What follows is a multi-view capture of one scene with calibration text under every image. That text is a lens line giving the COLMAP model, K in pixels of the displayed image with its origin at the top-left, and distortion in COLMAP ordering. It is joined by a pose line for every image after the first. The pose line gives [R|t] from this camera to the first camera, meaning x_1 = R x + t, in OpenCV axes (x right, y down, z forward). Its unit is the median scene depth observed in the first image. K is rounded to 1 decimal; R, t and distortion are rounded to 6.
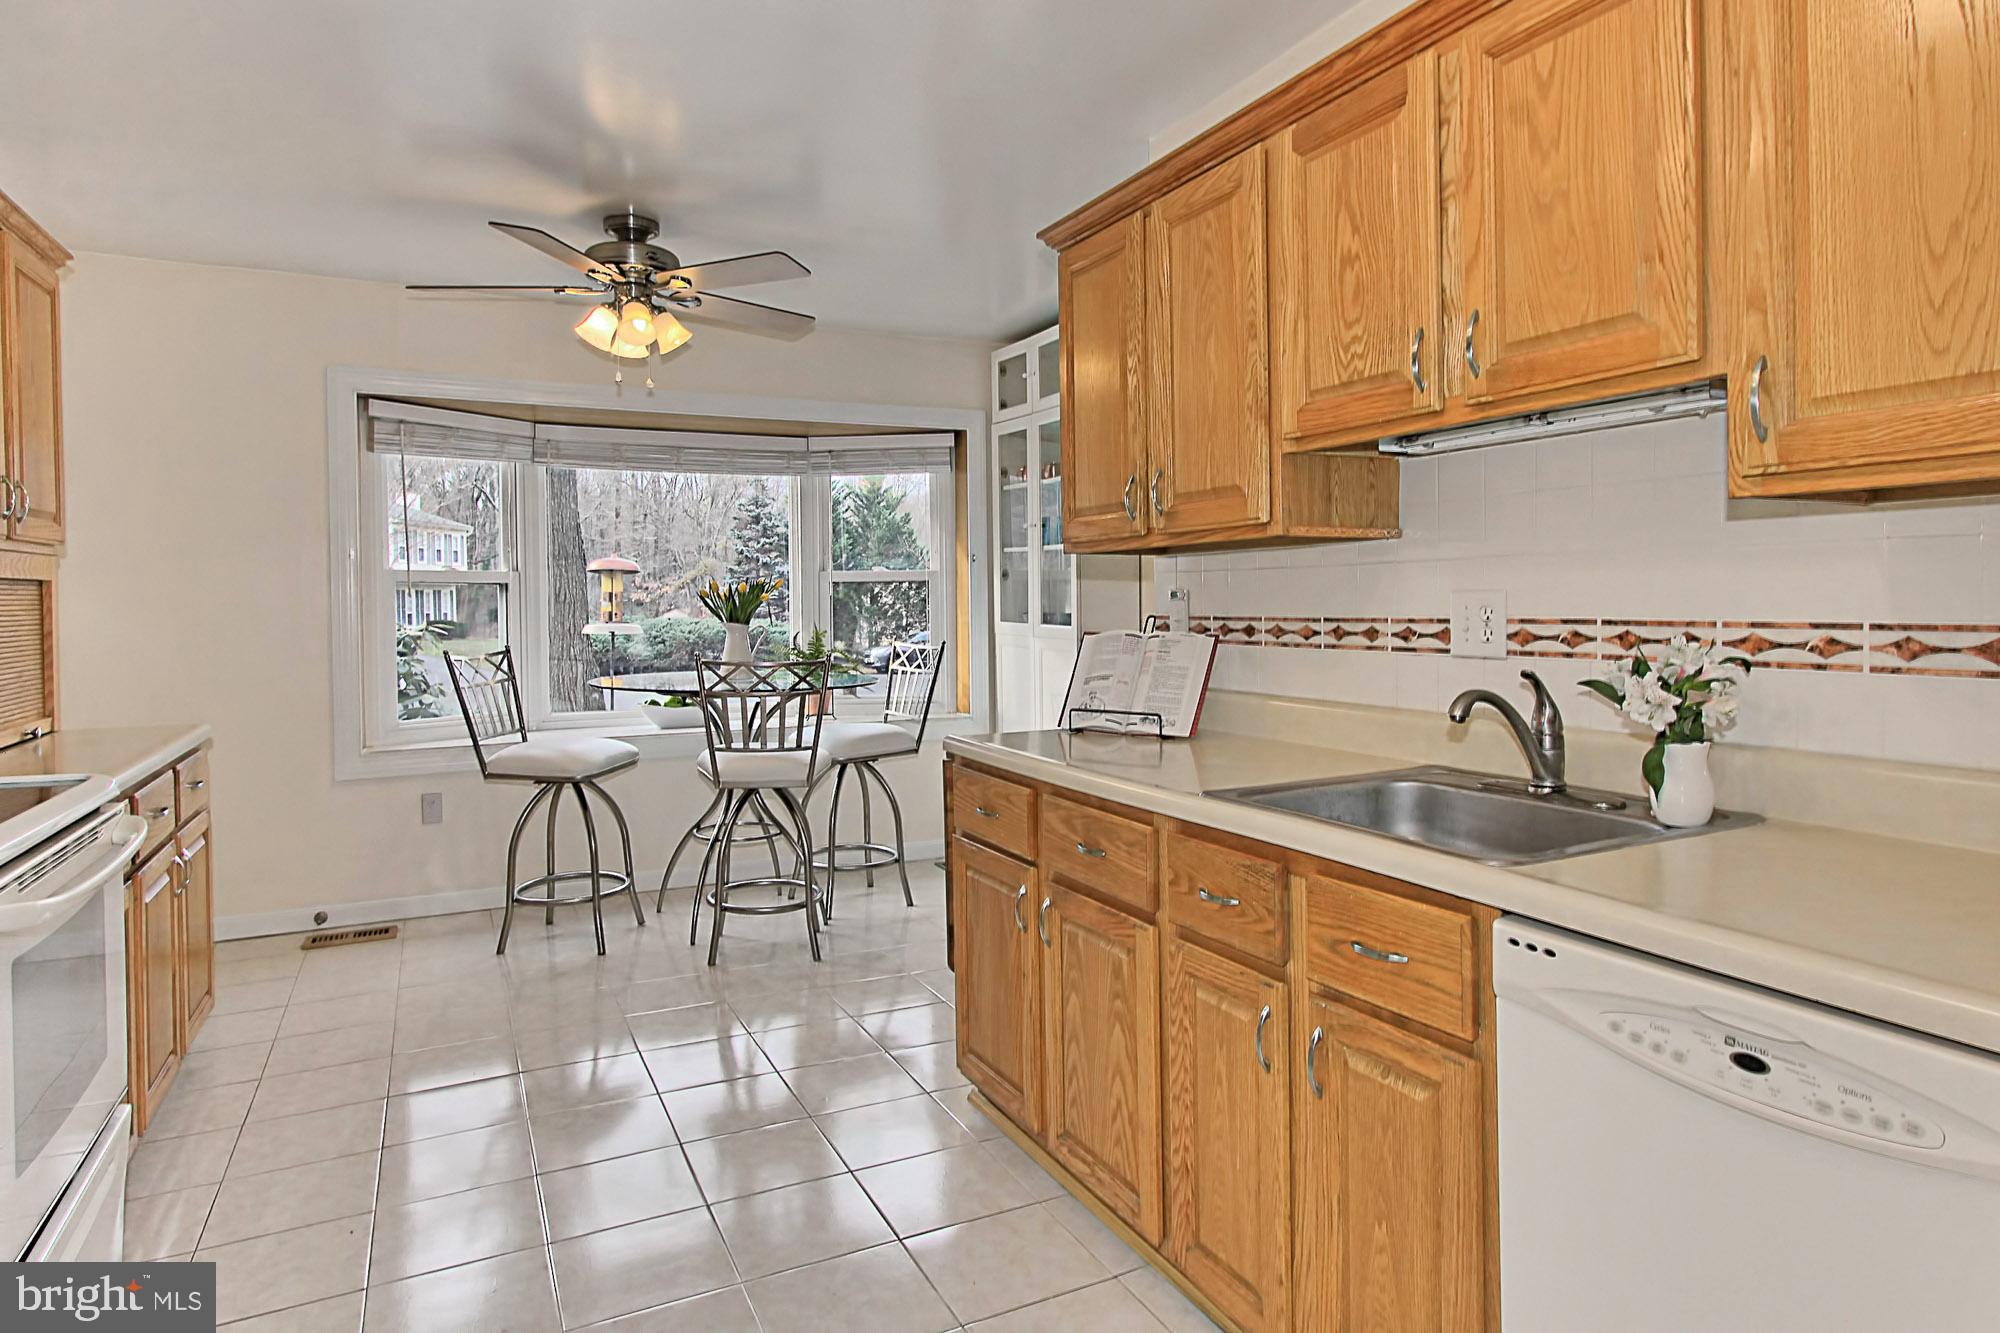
lens RADIAL K [[1114.9, 0, 1005.8], [0, 1114.9, 626.5], [0, 0, 1]] dist [0.006399, 0.004245]
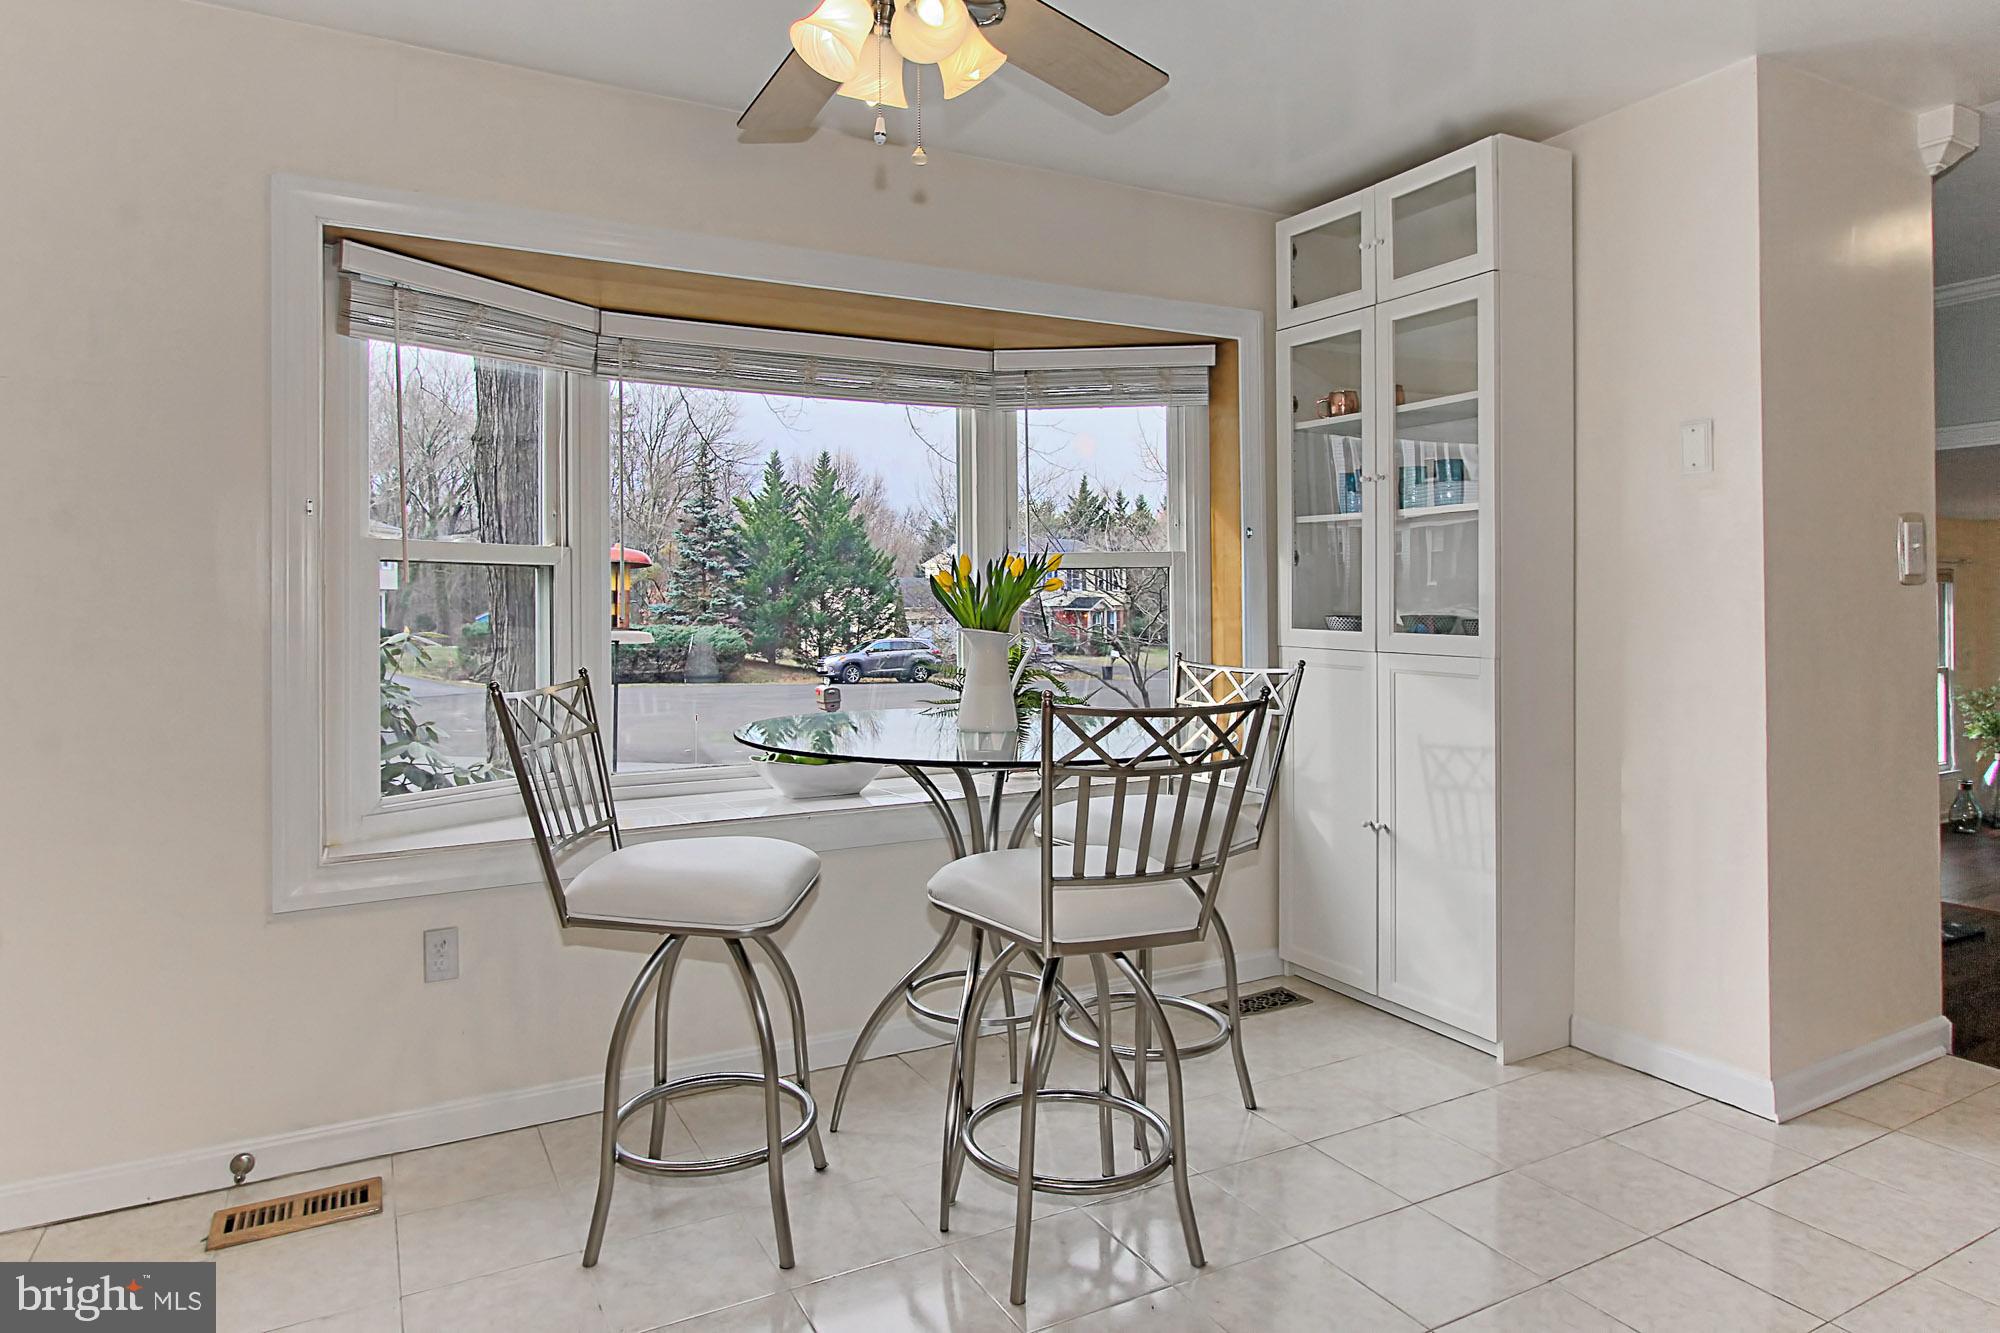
lens RADIAL K [[1114.9, 0, 945.5], [0, 1114.9, 606.2], [0, 0, 1]] dist [0.006399, 0.004245]
pose [[0.999828, 0.001273, 0.018509, -0.229703], [-0.000794, 0.999665, -0.025870, -0.000907], [-0.018535, 0.025851, 0.999494, 0.360871]]
